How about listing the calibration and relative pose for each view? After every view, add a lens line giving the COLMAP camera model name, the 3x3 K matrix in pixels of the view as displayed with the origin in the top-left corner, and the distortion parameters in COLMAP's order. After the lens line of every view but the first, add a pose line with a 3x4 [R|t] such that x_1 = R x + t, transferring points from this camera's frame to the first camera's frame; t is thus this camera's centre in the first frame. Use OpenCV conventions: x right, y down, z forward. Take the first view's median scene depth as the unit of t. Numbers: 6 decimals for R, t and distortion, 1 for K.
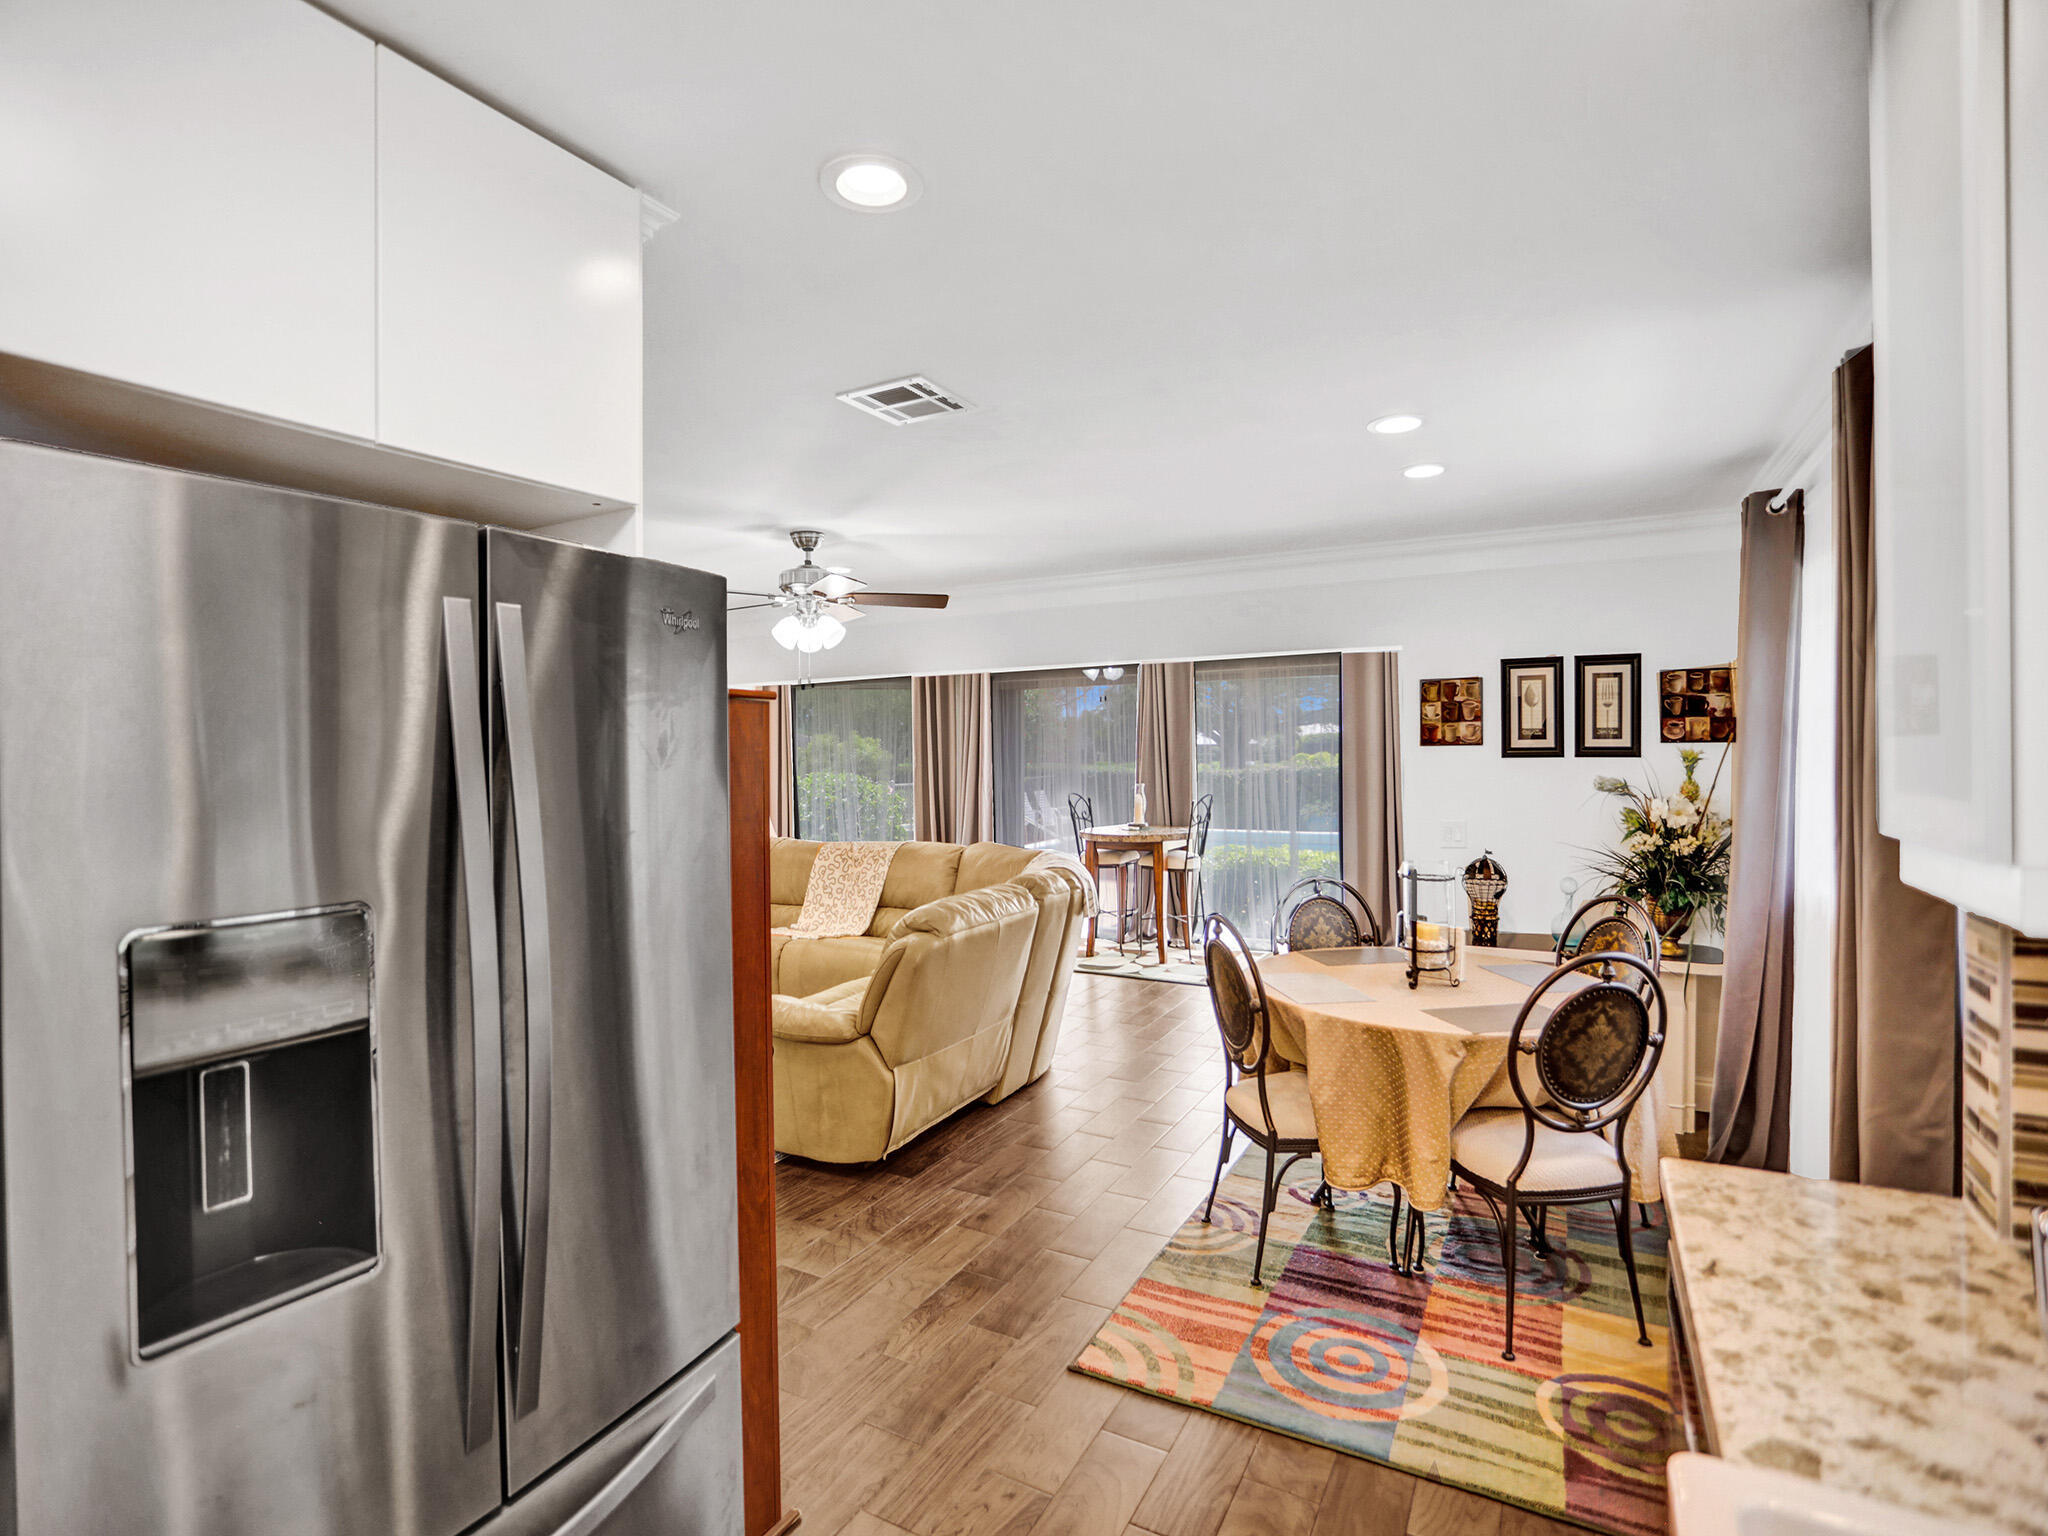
lens RADIAL K [[1002.3, 0, 990.3], [0, 1002.3, 769.4], [0, 0, 1]] dist [-0.063318, 0.035106]
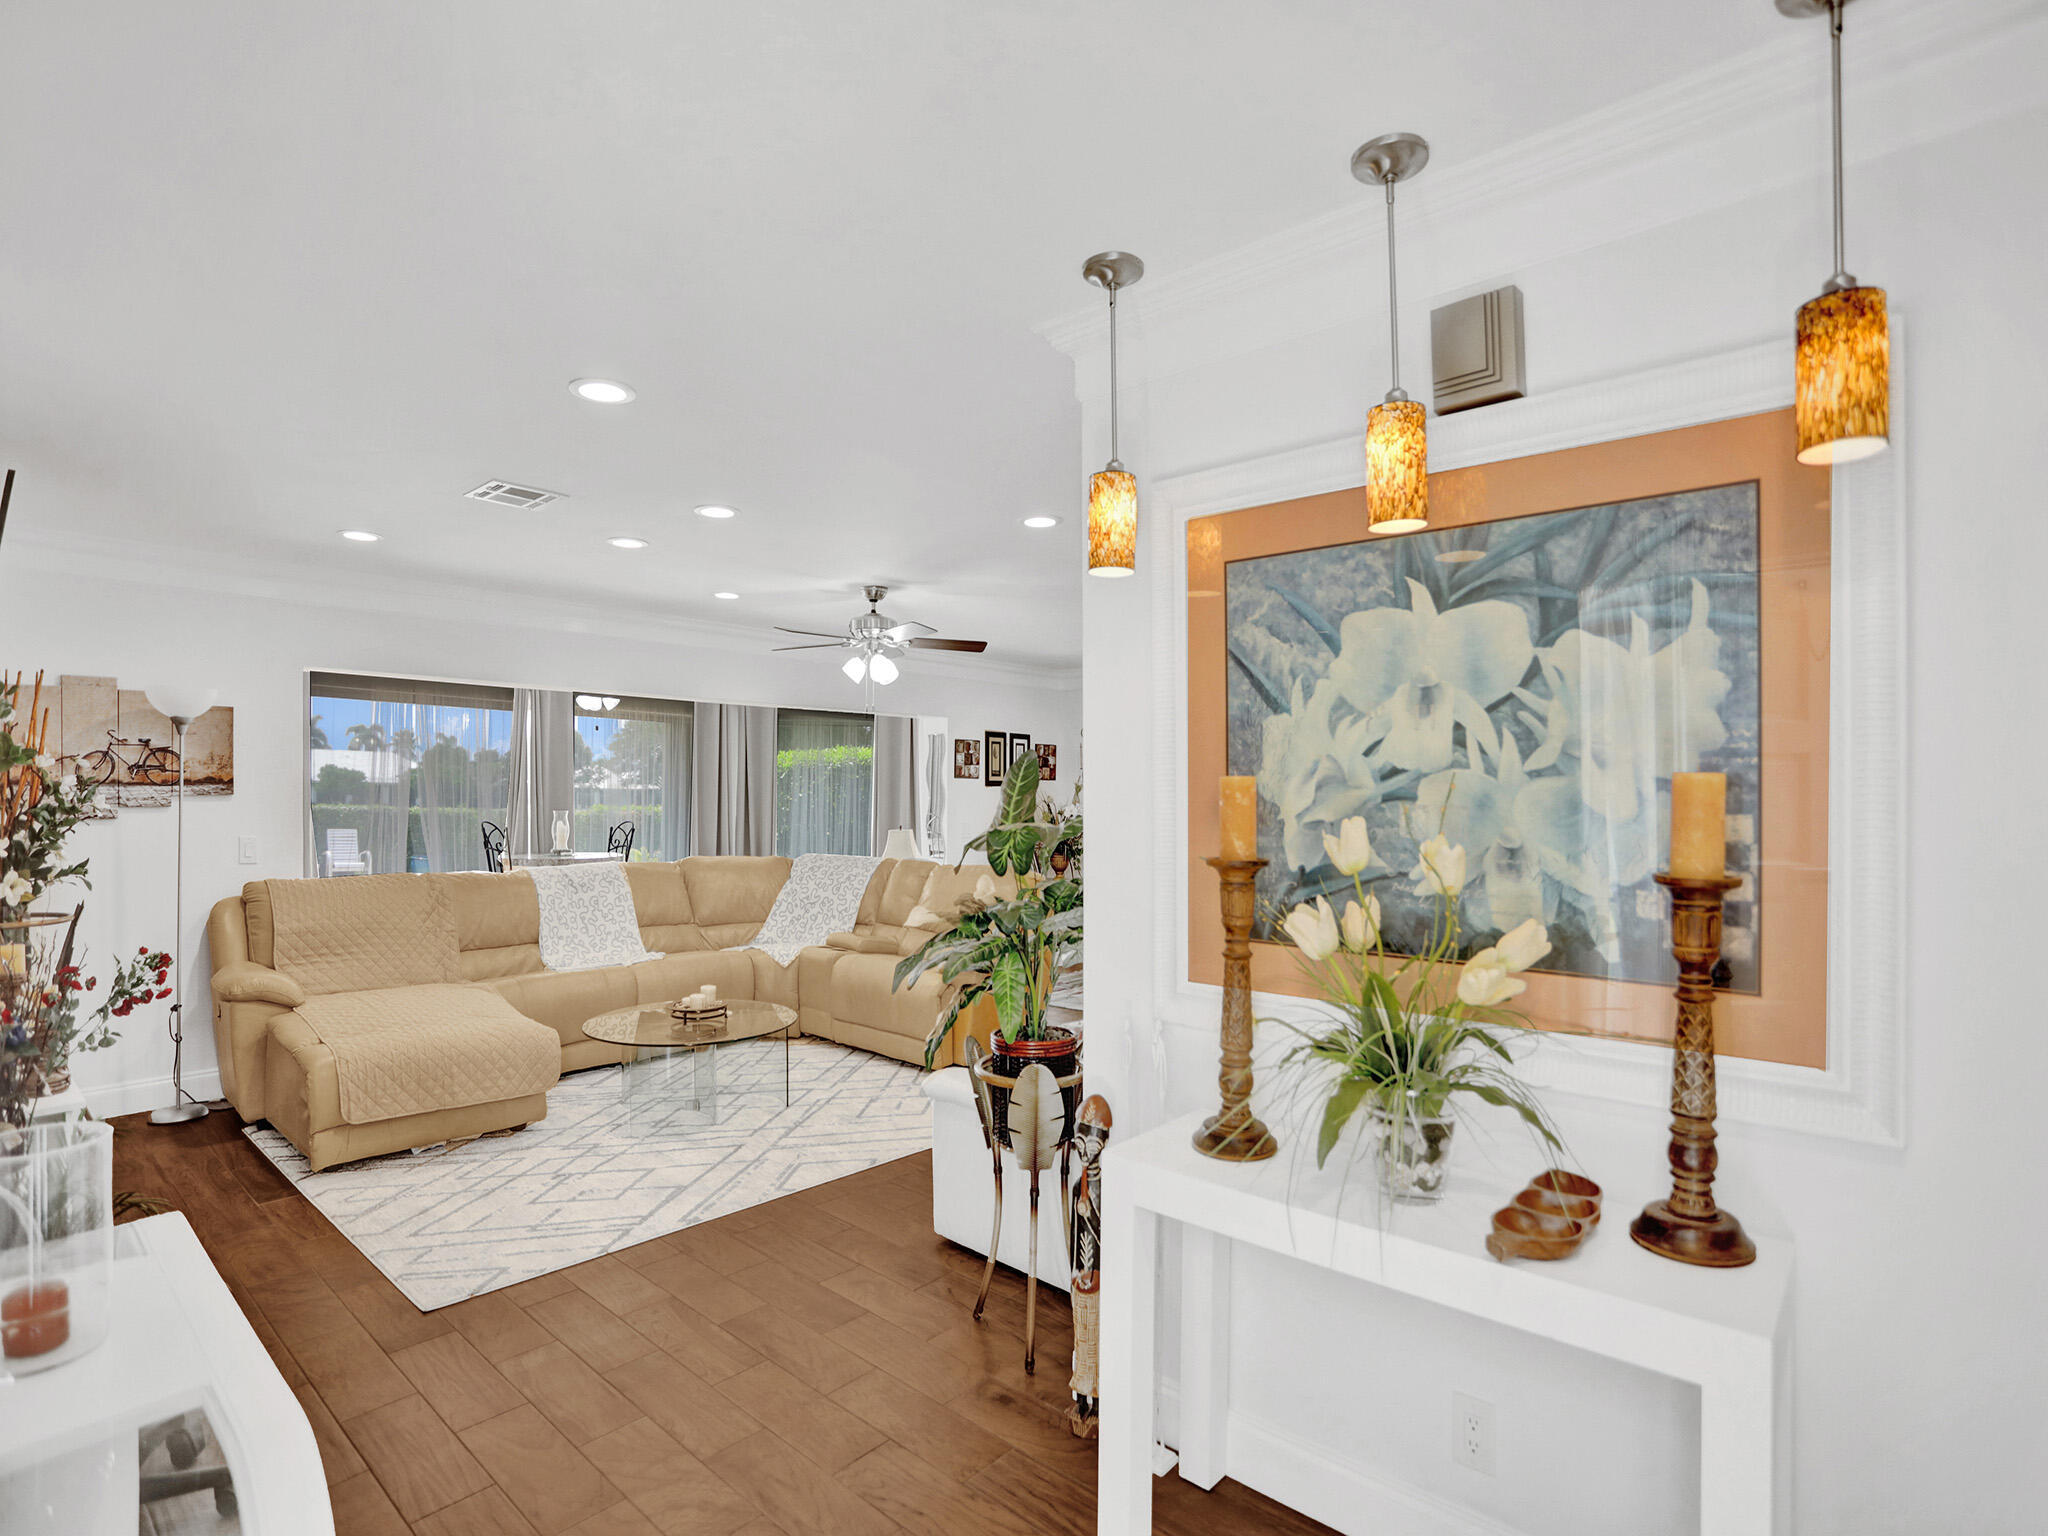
lens RADIAL K [[1002.3, 0, 990.3], [0, 1002.3, 769.4], [0, 0, 1]] dist [-0.063318, 0.035106]
pose [[0.225415, 0.029459, 0.973817, -1.266521], [0.004864, 0.999496, -0.031361, 0.014475], [-0.974251, 0.011806, 0.225158, 0.599353]]
